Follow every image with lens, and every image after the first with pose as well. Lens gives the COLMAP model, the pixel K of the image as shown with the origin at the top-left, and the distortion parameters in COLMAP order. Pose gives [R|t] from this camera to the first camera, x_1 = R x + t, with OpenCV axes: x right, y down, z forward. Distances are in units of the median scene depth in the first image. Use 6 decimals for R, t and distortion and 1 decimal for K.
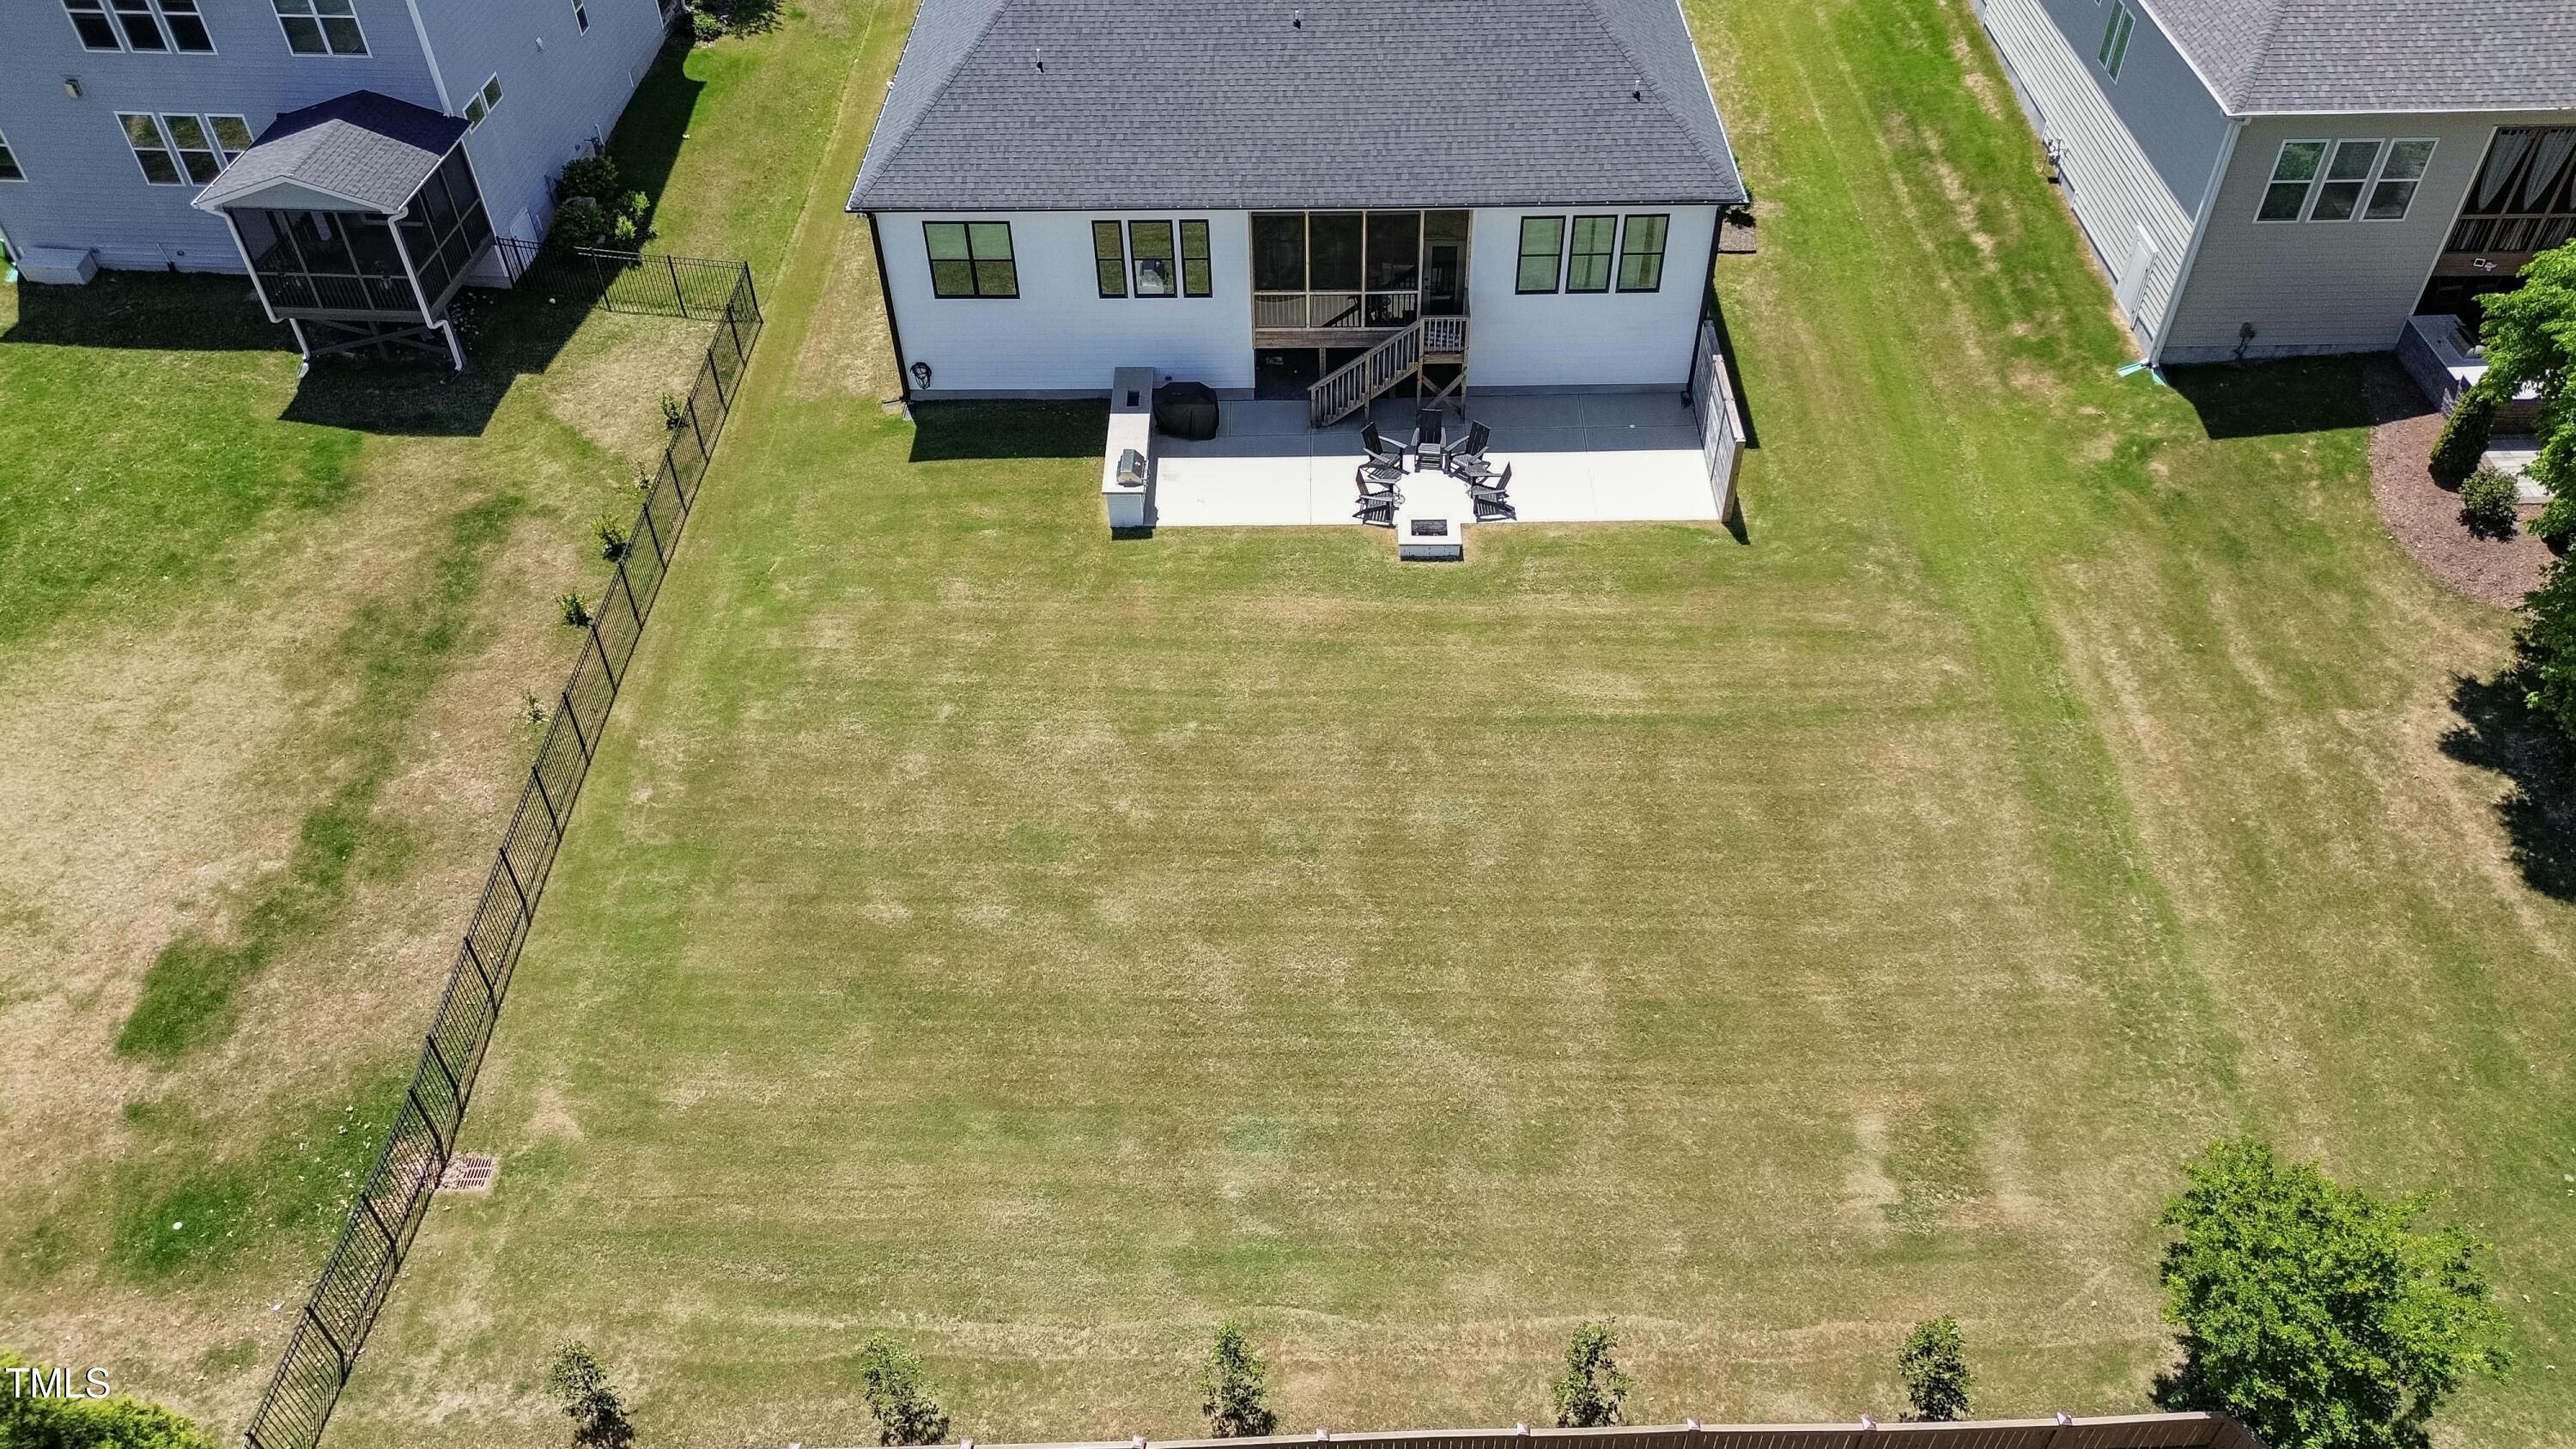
lens RADIAL K [[1851.4, 0, 1291.0], [0, 1851.4, 724.0], [0, 0, 1]] dist [0.044178, -0.055242]
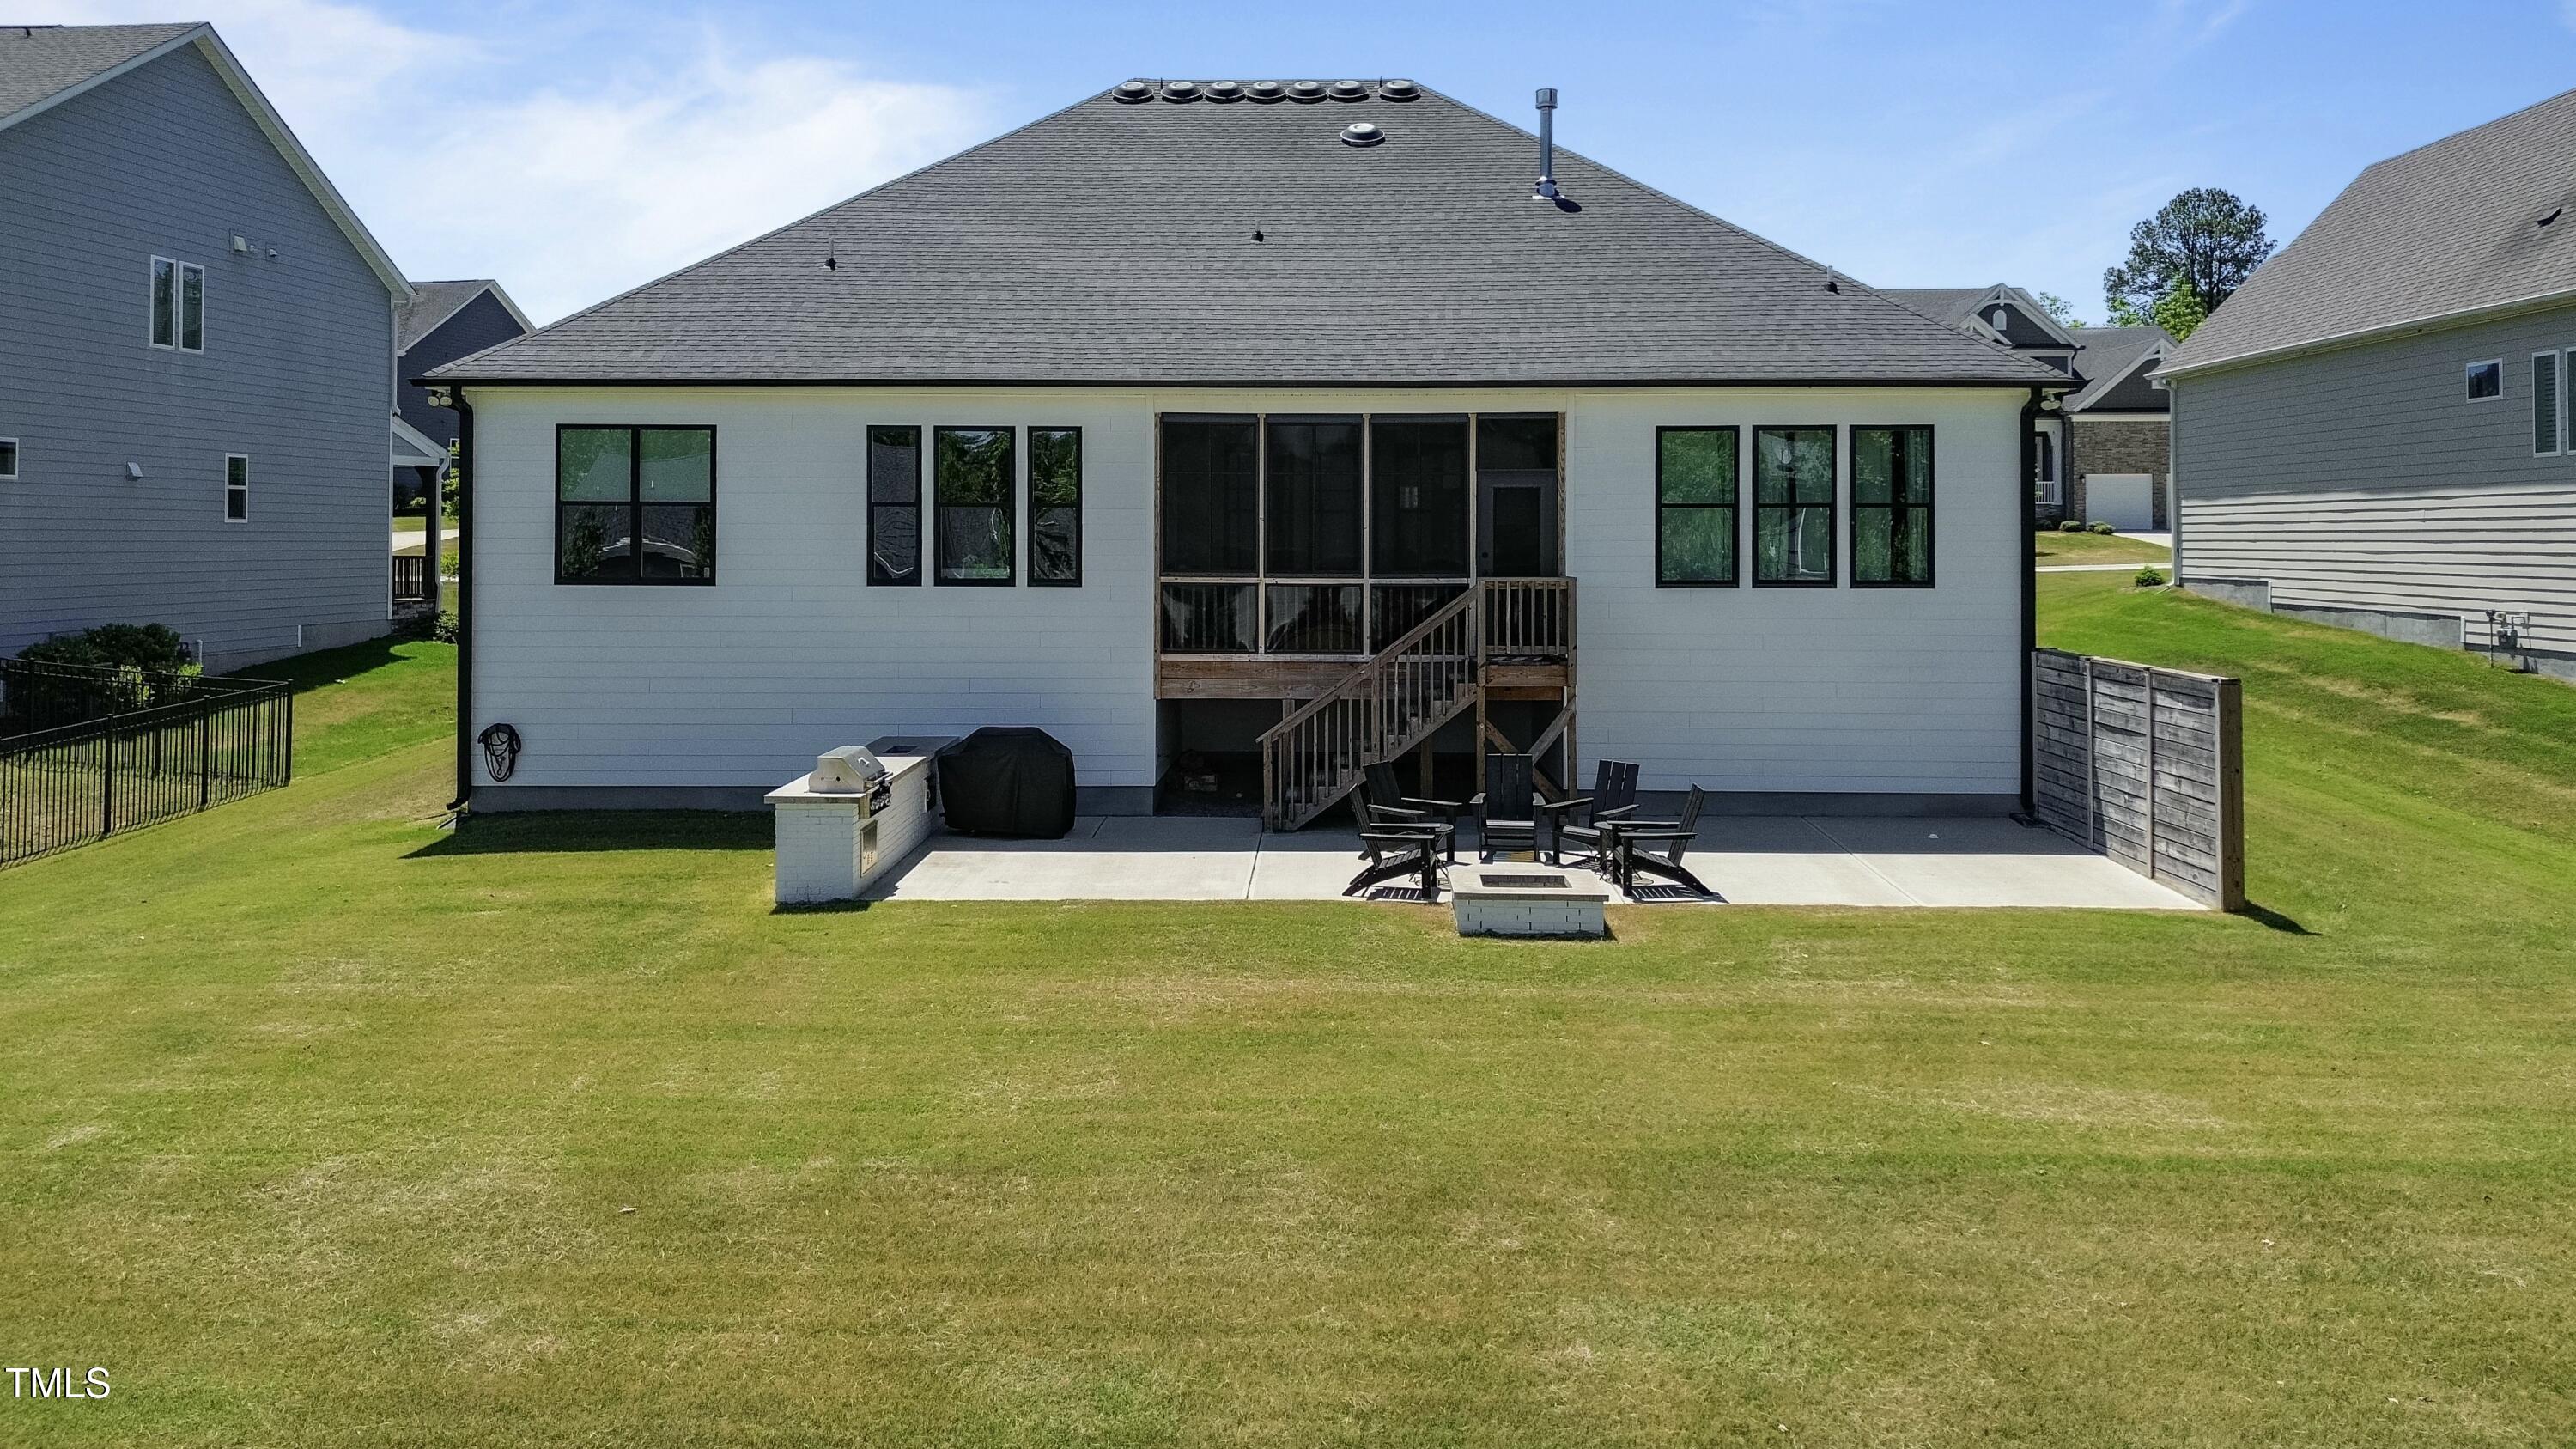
lens RADIAL K [[1712.4, 0, 1295.8], [0, 1712.4, 721.7], [0, 0, 1]] dist [0.066793, 0.000381]
pose [[0.999691, 0.014058, -0.020517, 0.029828], [-0.024418, 0.711419, -0.702343, 0.140916], [0.004723, 0.702627, 0.711542, 0.686116]]
